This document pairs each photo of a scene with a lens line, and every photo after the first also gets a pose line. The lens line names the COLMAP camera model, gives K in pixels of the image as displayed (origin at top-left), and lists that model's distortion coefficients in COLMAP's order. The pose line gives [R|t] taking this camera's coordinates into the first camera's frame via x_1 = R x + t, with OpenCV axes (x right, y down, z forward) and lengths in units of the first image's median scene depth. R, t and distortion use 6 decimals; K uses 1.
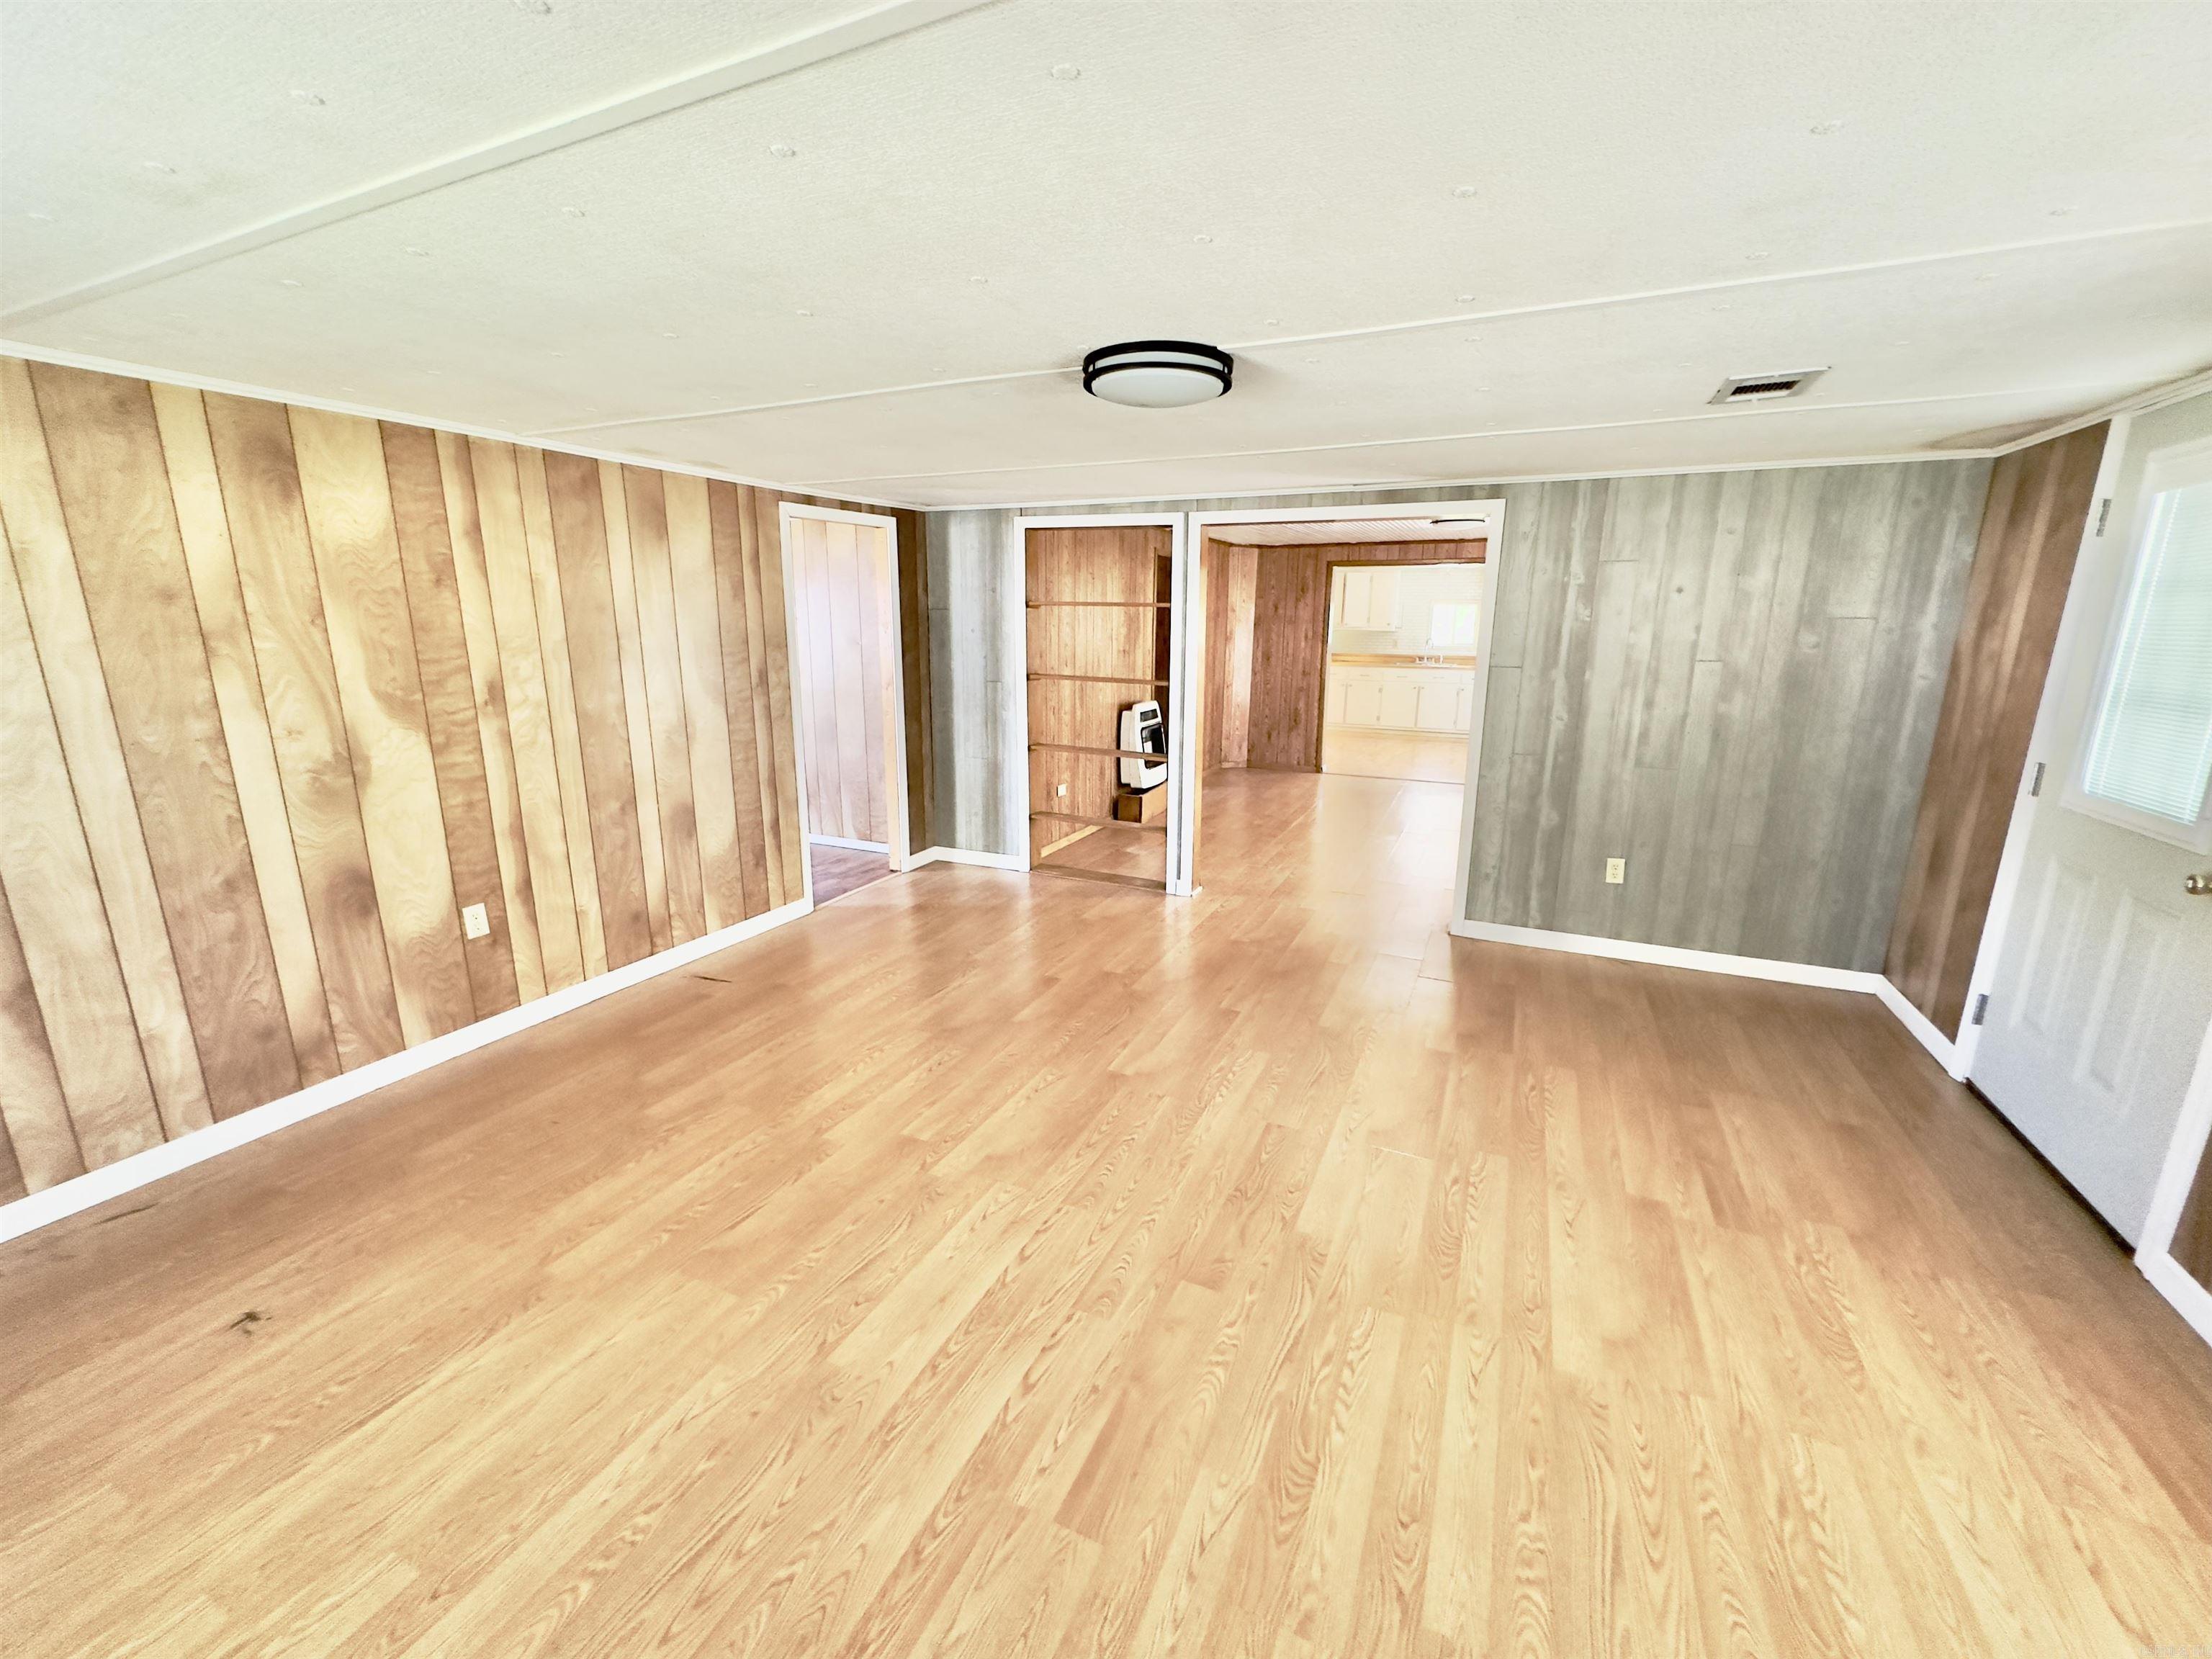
lens RADIAL K [[873.3, 0, 1101.3], [0, 873.3, 819.0], [0, 0, 1]] dist [0.000839, -0.000063]
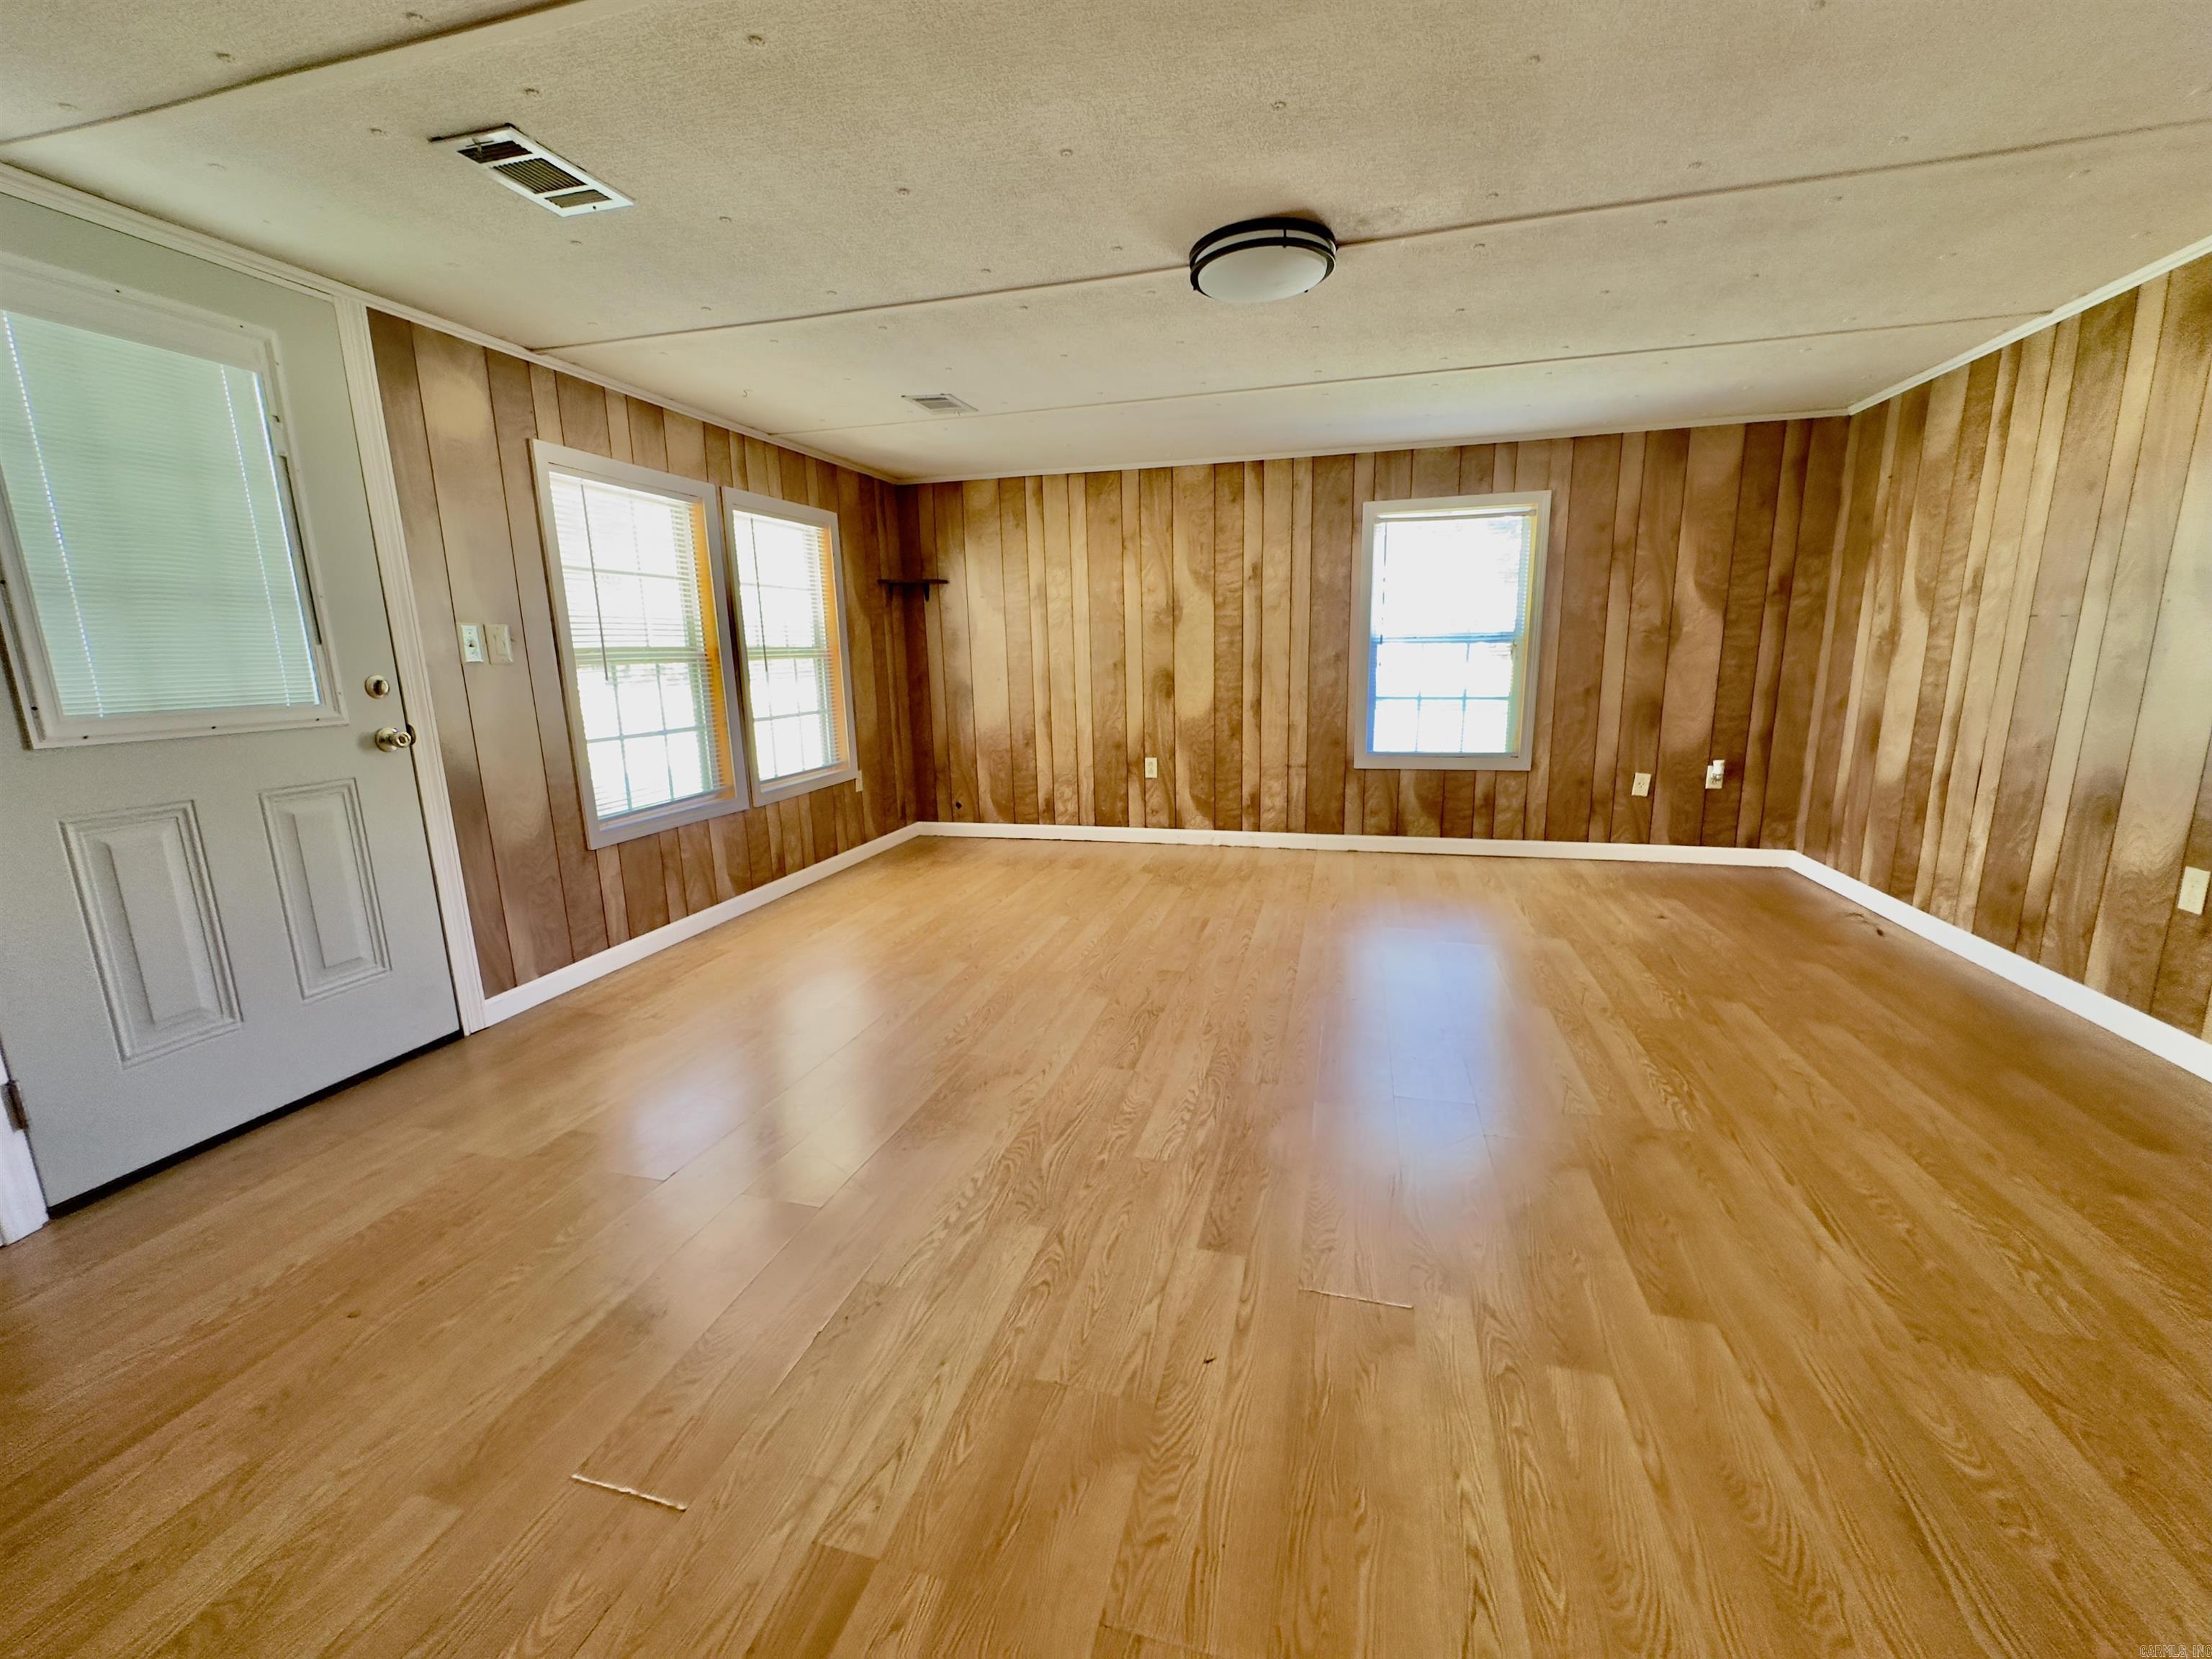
lens RADIAL K [[873.3, 0, 1101.3], [0, 873.3, 819.0], [0, 0, 1]] dist [0.000839, -0.000063]
pose [[-0.985417, 0.048605, -0.163069, 0.374766], [-0.020903, 0.916499, 0.399491, -0.257325], [0.168870, 0.397074, -0.902117, 1.786266]]
